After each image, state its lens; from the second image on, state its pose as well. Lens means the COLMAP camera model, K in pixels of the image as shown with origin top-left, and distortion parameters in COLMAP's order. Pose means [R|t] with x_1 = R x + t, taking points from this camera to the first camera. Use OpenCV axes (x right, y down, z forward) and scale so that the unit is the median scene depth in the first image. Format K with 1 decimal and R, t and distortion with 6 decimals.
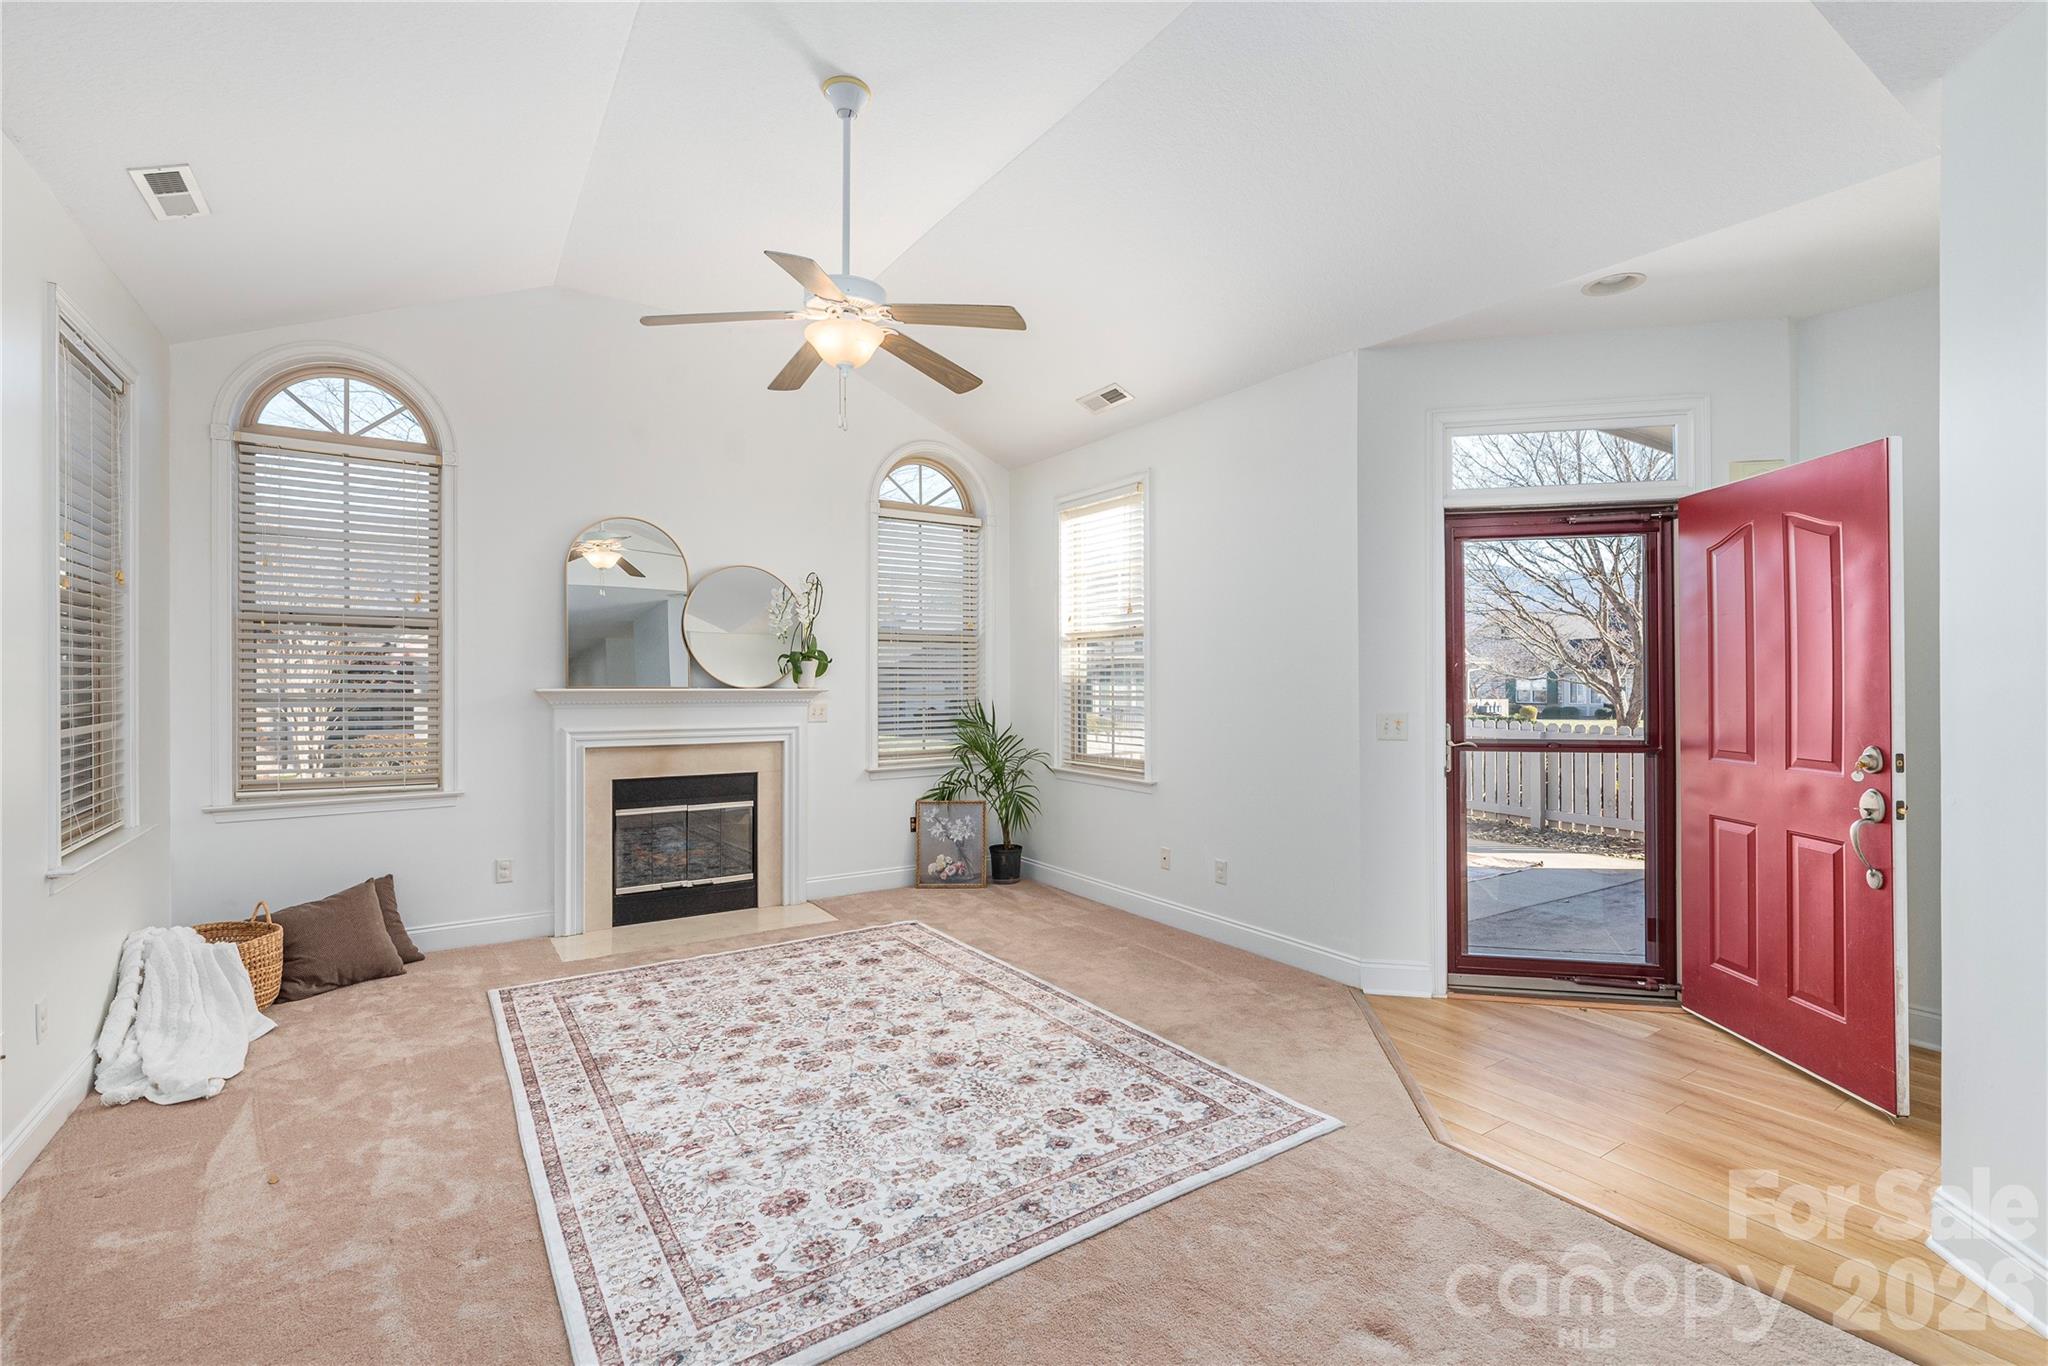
lens RADIAL K [[906.5, 0, 1036.3], [0, 906.5, 671.6], [0, 0, 1]] dist [-0.002325, -0.000267]
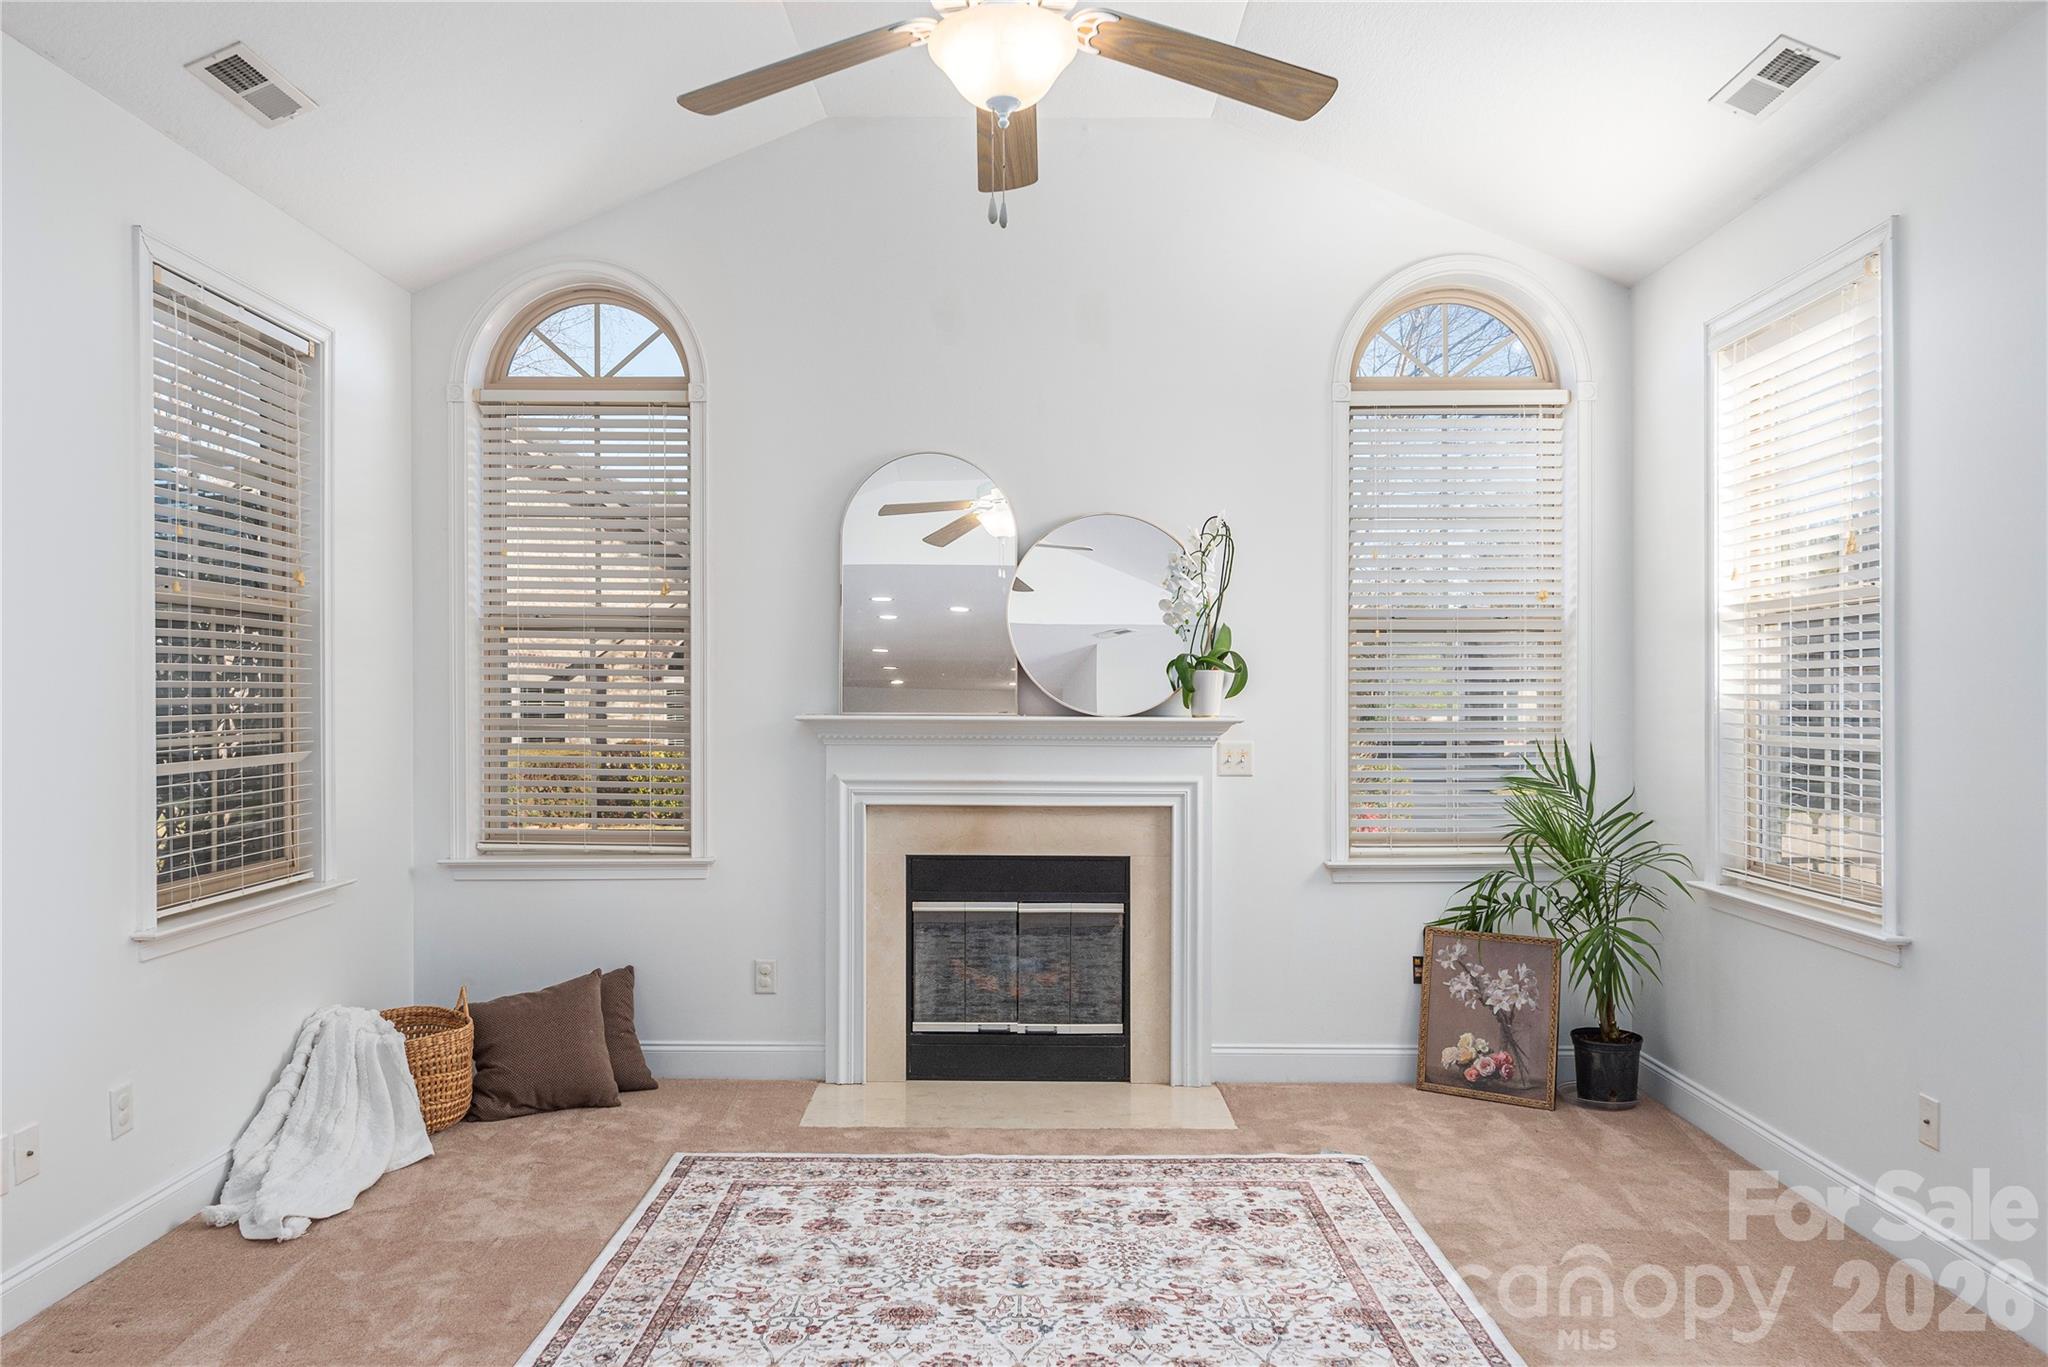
lens RADIAL K [[1371.2, 0, 1016.8], [0, 1371.2, 694.5], [0, 0, 1]] dist [-0.001782, 0.003290]
pose [[0.821244, -0.002363, -0.570572, 0.182853], [0.004894, 0.999984, 0.002901, 0.001163], [0.570556, -0.005175, 0.821242, 0.262268]]
